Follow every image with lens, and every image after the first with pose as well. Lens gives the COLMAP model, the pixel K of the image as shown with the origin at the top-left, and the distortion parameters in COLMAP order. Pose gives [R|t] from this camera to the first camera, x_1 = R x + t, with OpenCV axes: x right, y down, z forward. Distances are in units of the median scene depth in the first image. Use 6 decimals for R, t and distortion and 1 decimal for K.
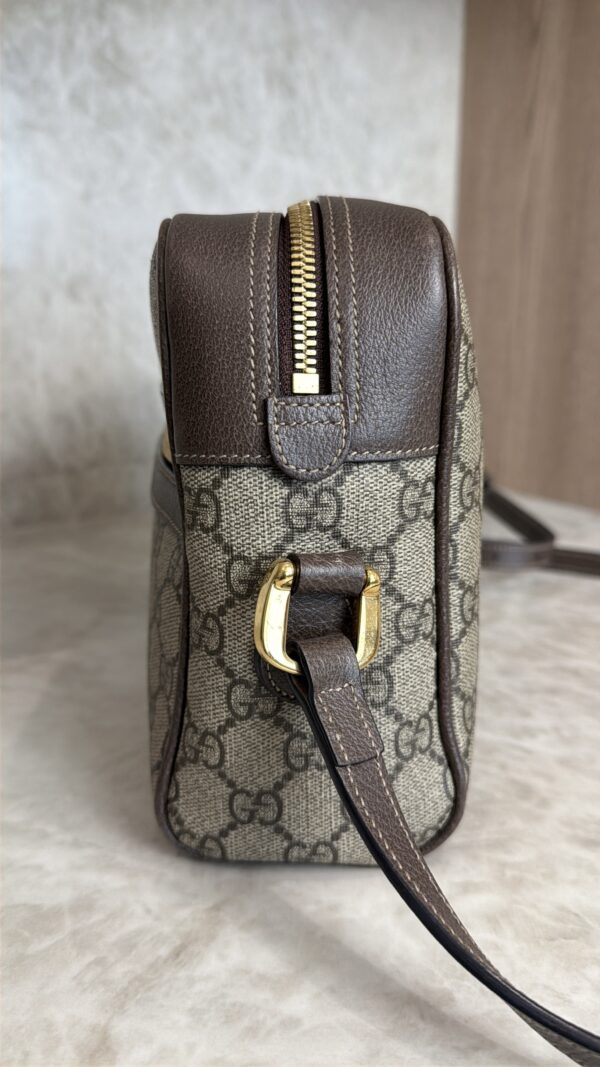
lens RADIAL K [[880.3, 0, 307.5], [0, 880.3, 537.6], [0, 0, 1]] dist [-0.045335, 0.008566]
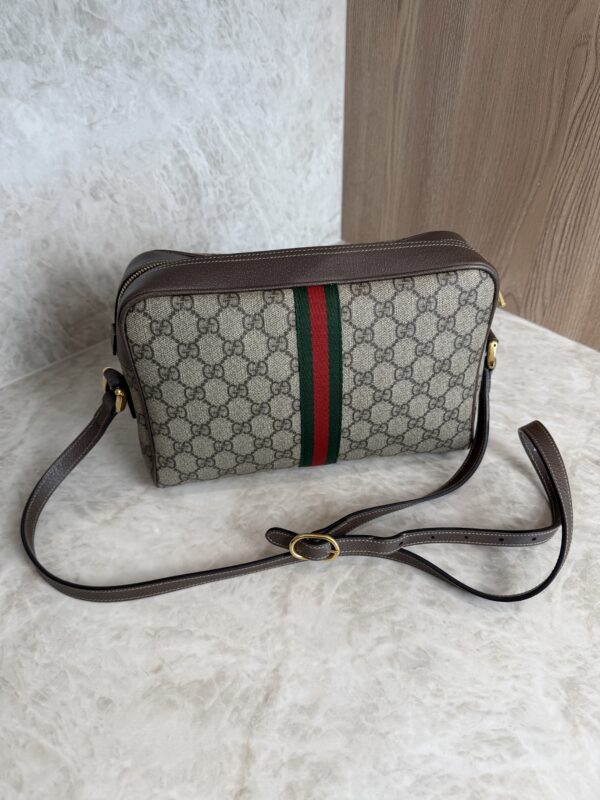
lens RADIAL K [[570.9, 0, 300.6], [0, 570.9, 396.4], [0, 0, 1]] dist [-0.011348, -0.003977]
pose [[0.992018, -0.103750, 0.071666, -0.072280], [0.063996, 0.903957, 0.422807, -0.885401], [-0.108650, -0.414846, 0.903382, -0.100389]]
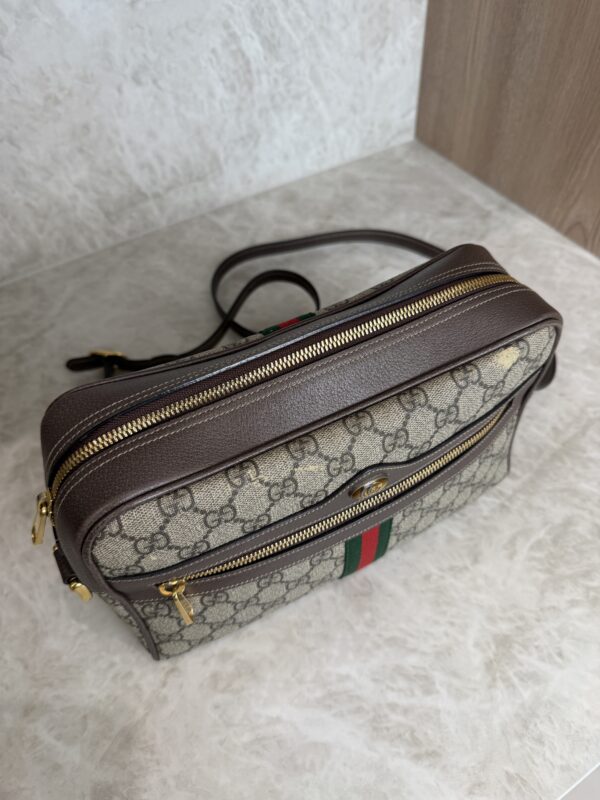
lens RADIAL K [[581.3, 0, 305.1], [0, 581.3, 388.6], [0, 0, 1]] dist [-0.032993, 0.005684]
pose [[0.995523, 0.025336, -0.091059, 0.254278], [0.030941, 0.822967, 0.567245, -0.964796], [0.089310, -0.567523, 0.818499, -0.066028]]
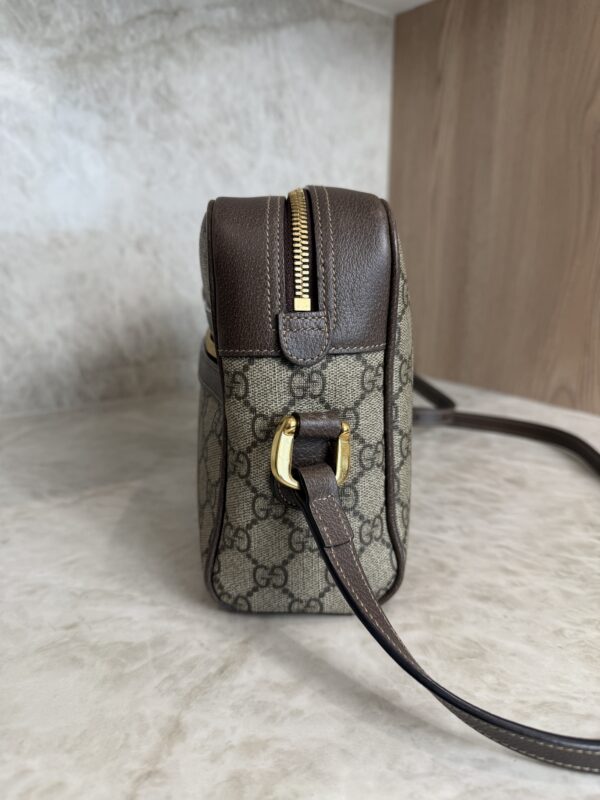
lens RADIAL K [[584.6, 0, 301.7], [0, 584.6, 400.6], [0, 0, 1]] dist [-0.042955, 0.010526]
pose [[0.999714, -0.006737, 0.022954, -0.024917], [0.007071, 0.999870, -0.014518, 0.010562], [-0.022853, 0.014676, 0.999631, -0.038456]]
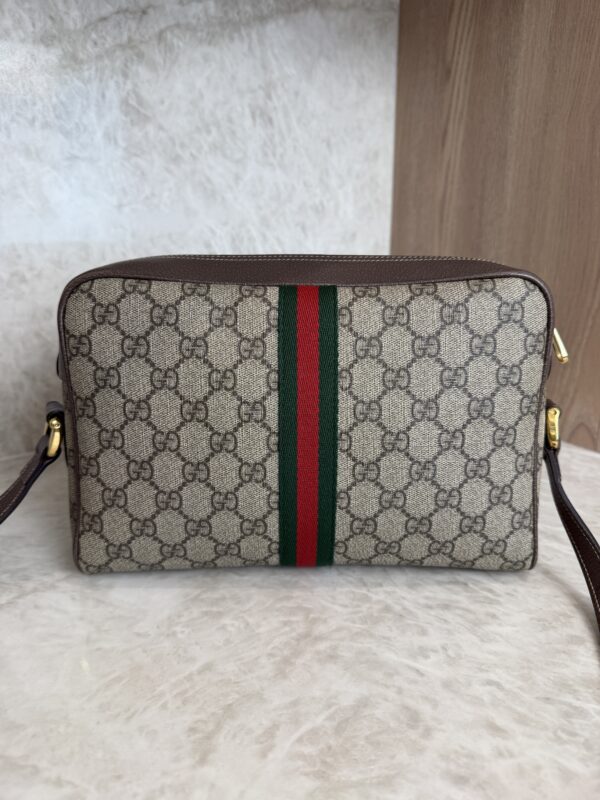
lens RADIAL K [[579.2, 0, 300.0], [0, 579.2, 400.0], [0, 0, 1]] dist [-0.018625, -0.005901]
pose [[0.999664, -0.009824, -0.023979, 0.129647], [0.010459, 0.999594, 0.026495, -0.254377], [0.023709, -0.026737, 0.999361, 0.194430]]
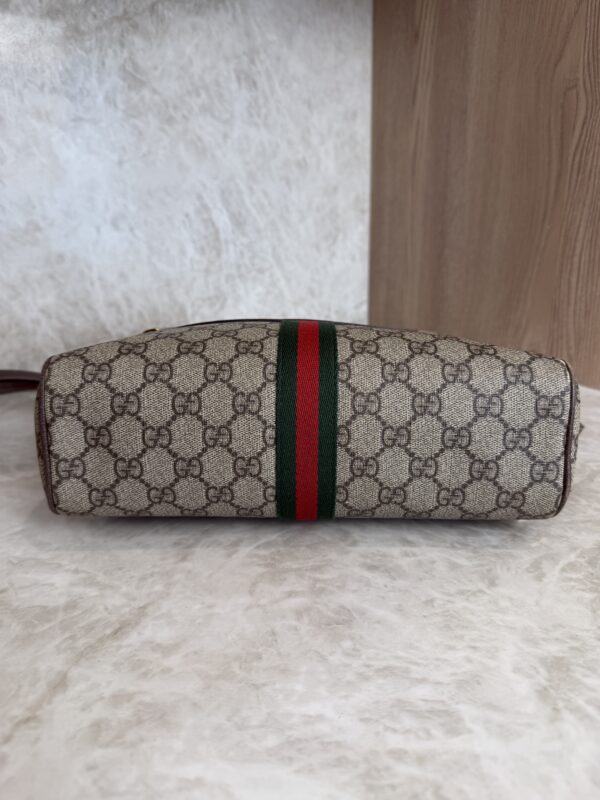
lens RADIAL K [[576.6, 0, 303.5], [0, 576.6, 401.0], [0, 0, 1]] dist [-0.031831, 0.006395]
pose [[0.998958, -0.020975, -0.040531, 0.268628], [0.023797, 0.997232, 0.070443, -0.066037], [0.038941, -0.071334, 0.996692, -0.115288]]
